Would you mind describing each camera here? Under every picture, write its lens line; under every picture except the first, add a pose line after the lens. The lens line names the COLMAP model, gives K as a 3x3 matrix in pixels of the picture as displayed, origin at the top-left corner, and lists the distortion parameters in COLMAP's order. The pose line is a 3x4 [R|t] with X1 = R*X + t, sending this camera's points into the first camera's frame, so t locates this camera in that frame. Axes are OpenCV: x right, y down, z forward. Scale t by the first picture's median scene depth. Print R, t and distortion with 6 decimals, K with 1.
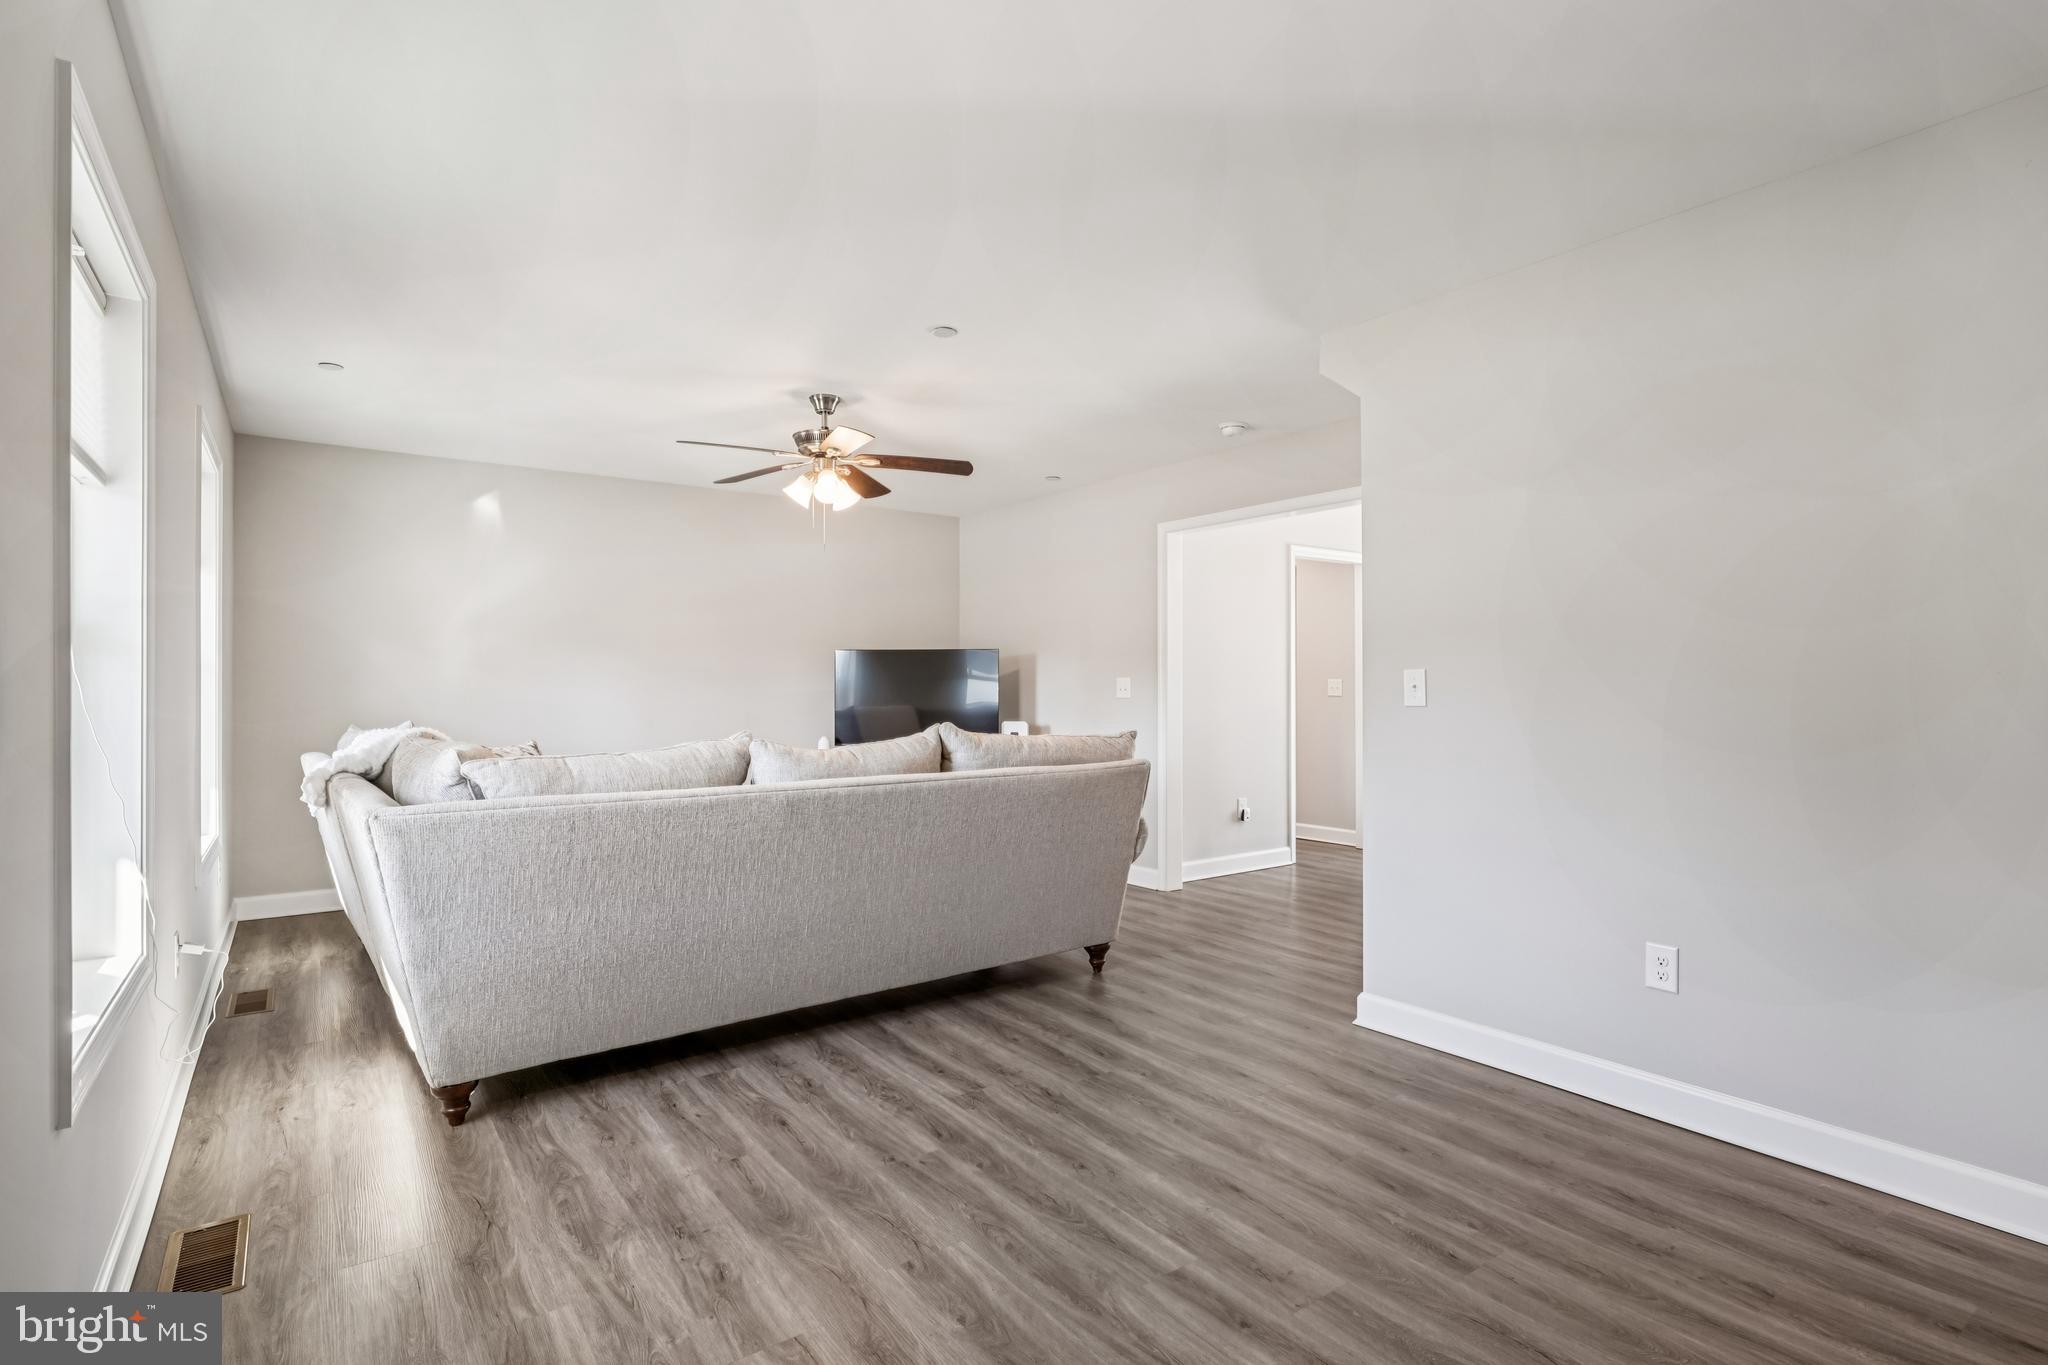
lens RADIAL K [[999.0, 0, 1024.0], [0, 999.0, 682.5], [0, 0, 1]] dist [0.000480, 0.001199]
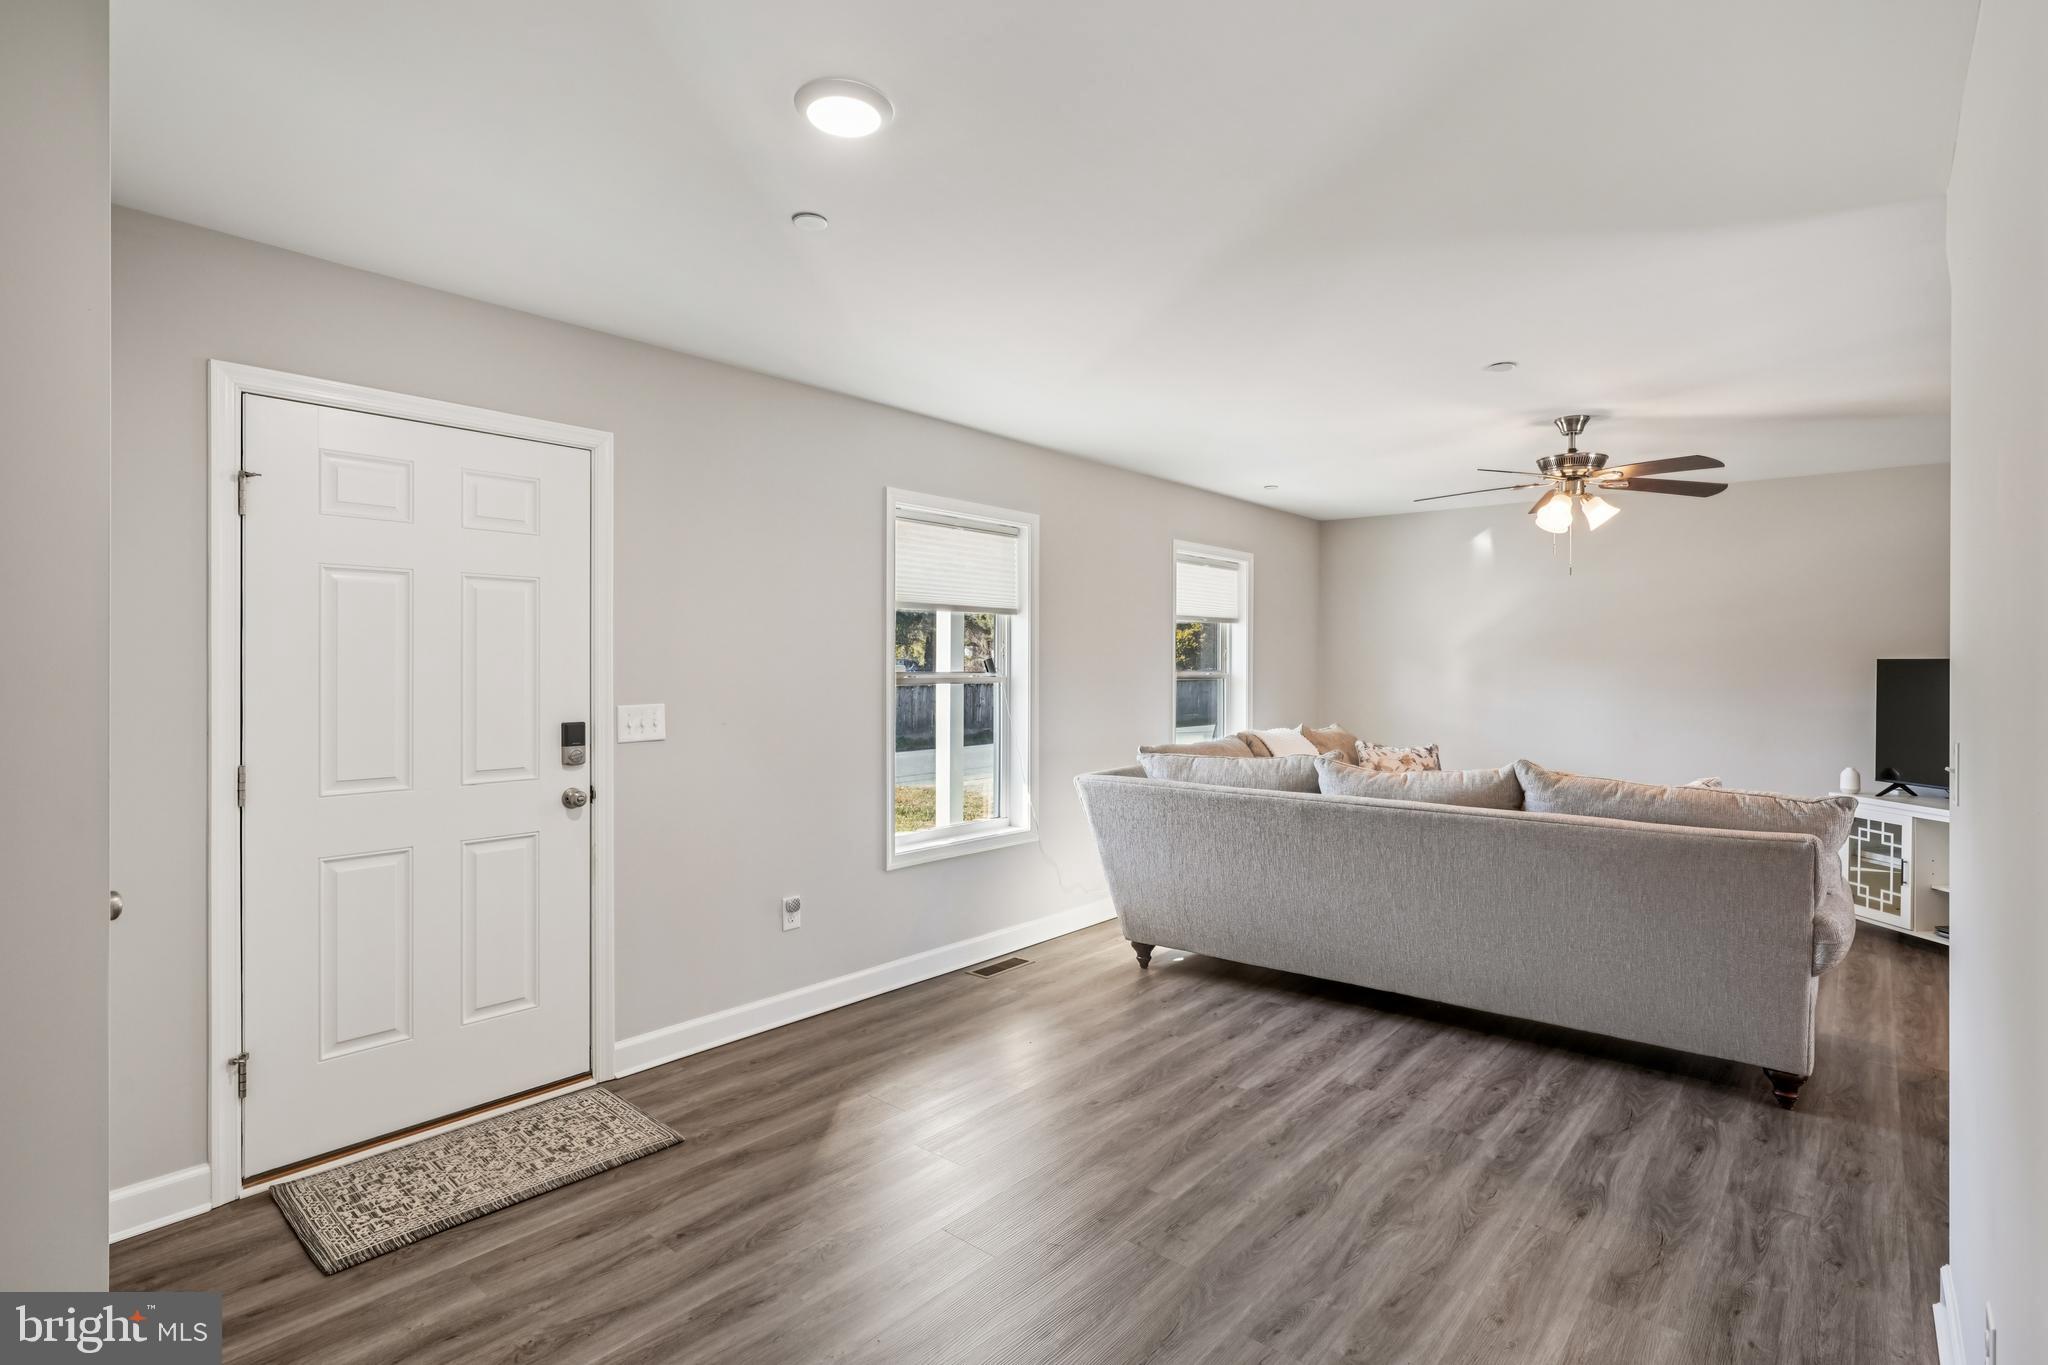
lens RADIAL K [[999.0, 0, 1024.0], [0, 999.0, 682.5], [0, 0, 1]] dist [0.000480, 0.001199]
pose [[0.240397, 0.016973, -0.970526, 0.894312], [0.001201, 0.999841, 0.017783, -0.063161], [0.970674, -0.005441, 0.240338, 0.348012]]
